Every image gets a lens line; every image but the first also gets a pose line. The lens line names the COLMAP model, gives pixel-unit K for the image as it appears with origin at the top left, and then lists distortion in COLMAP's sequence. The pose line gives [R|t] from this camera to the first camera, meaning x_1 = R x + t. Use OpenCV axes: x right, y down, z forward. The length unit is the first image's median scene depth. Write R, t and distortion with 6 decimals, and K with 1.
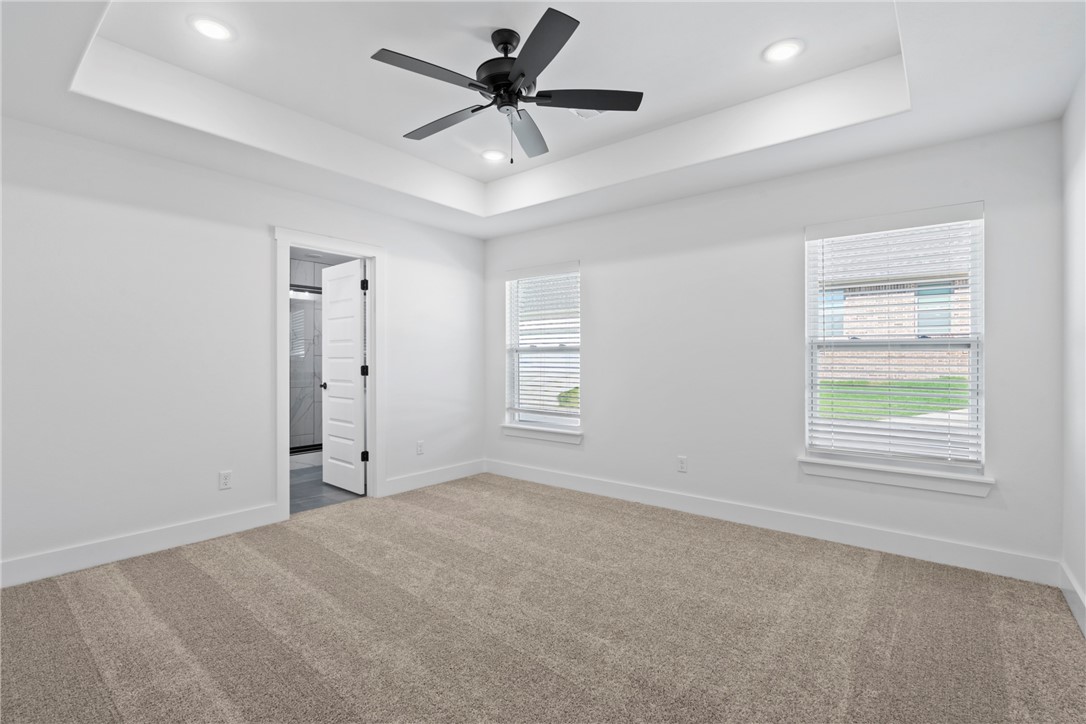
lens RADIAL K [[498.4, 0, 533.7], [0, 498.4, 359.5], [0, 0, 1]] dist [-0.020349, -0.000406]
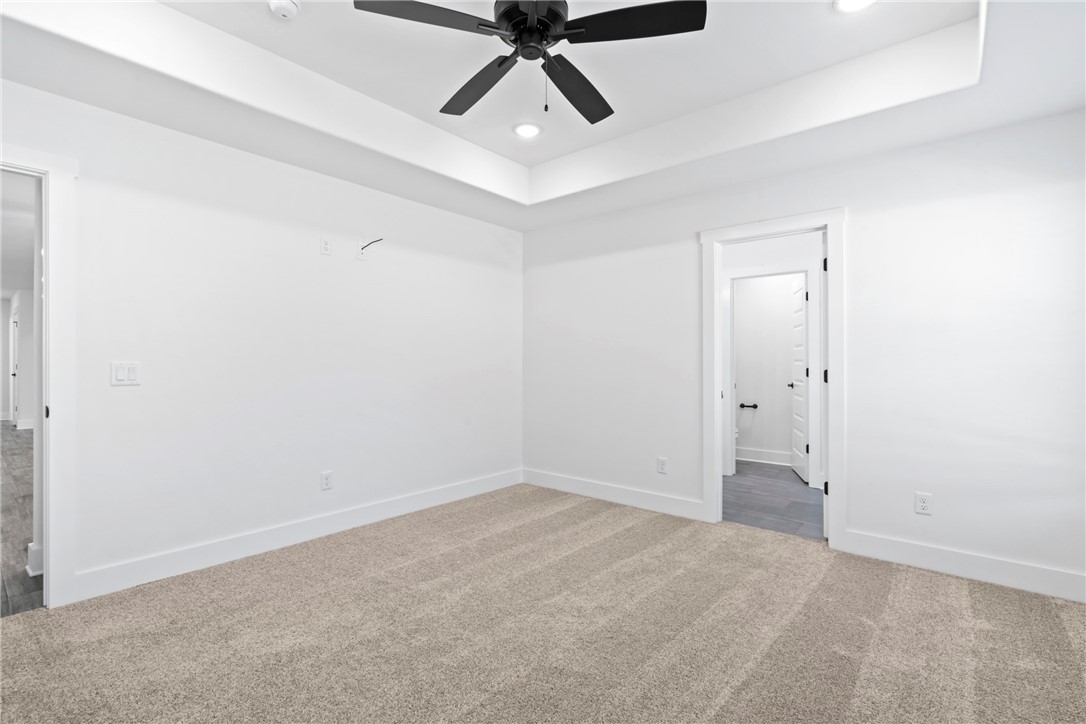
lens RADIAL K [[498.4, 0, 533.7], [0, 498.4, 359.5], [0, 0, 1]] dist [-0.020349, -0.000406]
pose [[-0.029166, 0.003727, -0.999568, 0.546353], [0.002267, 0.999991, 0.003663, -0.009555], [0.999572, -0.002159, -0.029174, 0.721298]]
